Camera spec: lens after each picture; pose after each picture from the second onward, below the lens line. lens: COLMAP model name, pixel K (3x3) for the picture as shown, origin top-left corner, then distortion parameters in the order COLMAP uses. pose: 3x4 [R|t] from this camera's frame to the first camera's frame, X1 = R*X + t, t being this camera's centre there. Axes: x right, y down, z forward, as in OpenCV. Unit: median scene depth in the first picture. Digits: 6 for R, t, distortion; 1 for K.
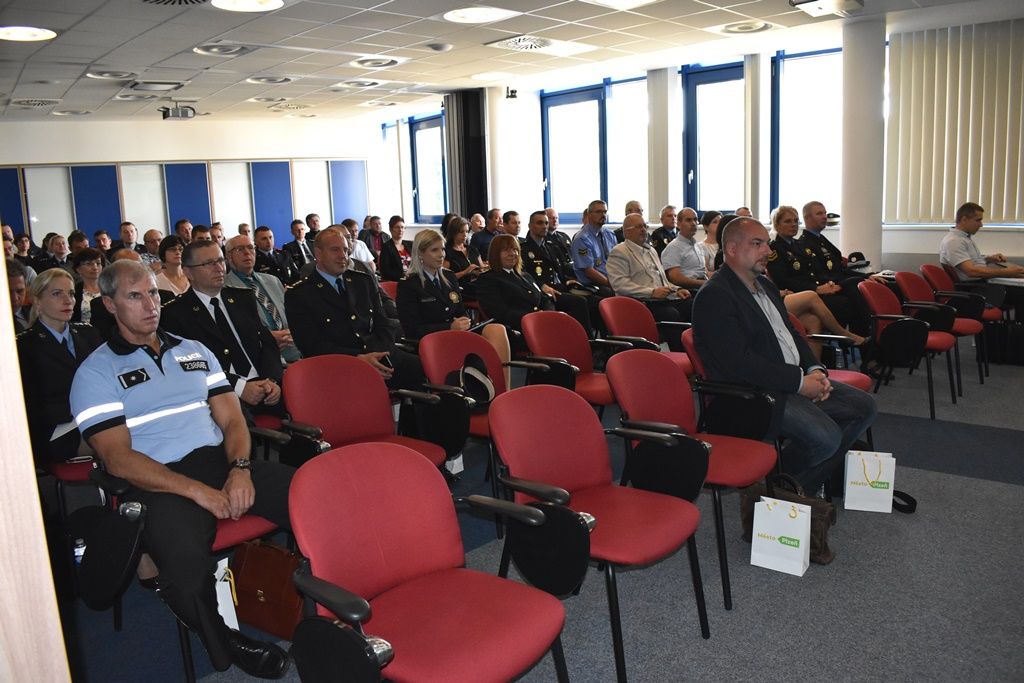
lens RADIAL K [[788.7, 0, 514.0], [0, 788.7, 347.1], [0, 0, 1]] dist [-0.109660, 0.026118]
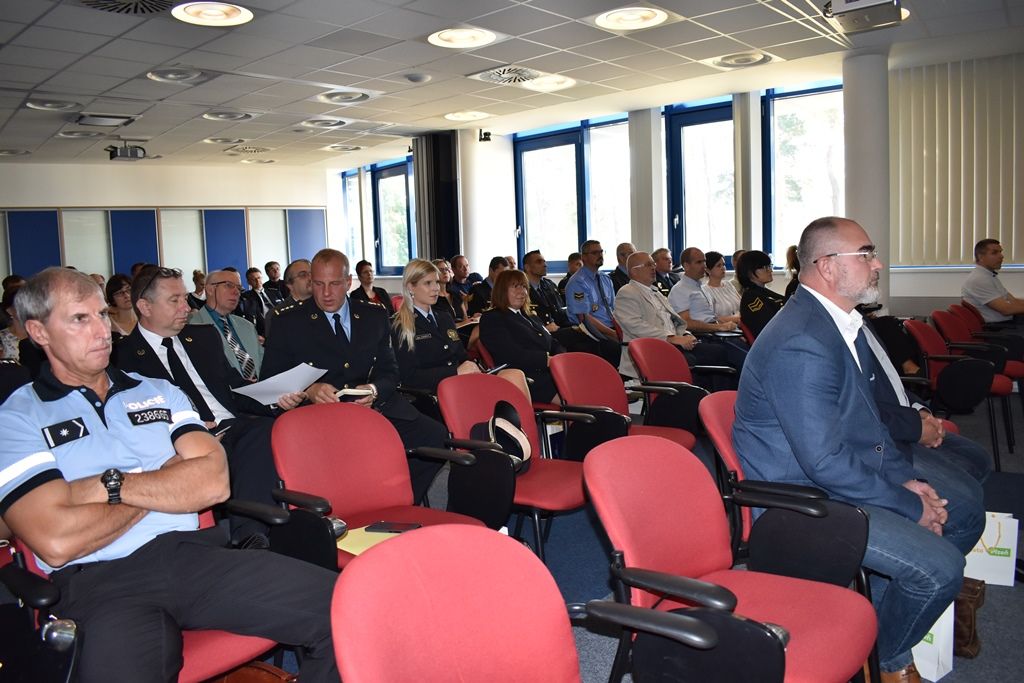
lens RADIAL K [[788.7, 0, 507.7], [0, 788.7, 341.7], [0, 0, 1]] dist [-0.109660, 0.026118]
pose [[0.998220, -0.005598, 0.059384, -0.048316], [0.010619, 0.996361, -0.084567, 0.008107], [-0.058694, 0.085047, 0.994647, 0.101359]]
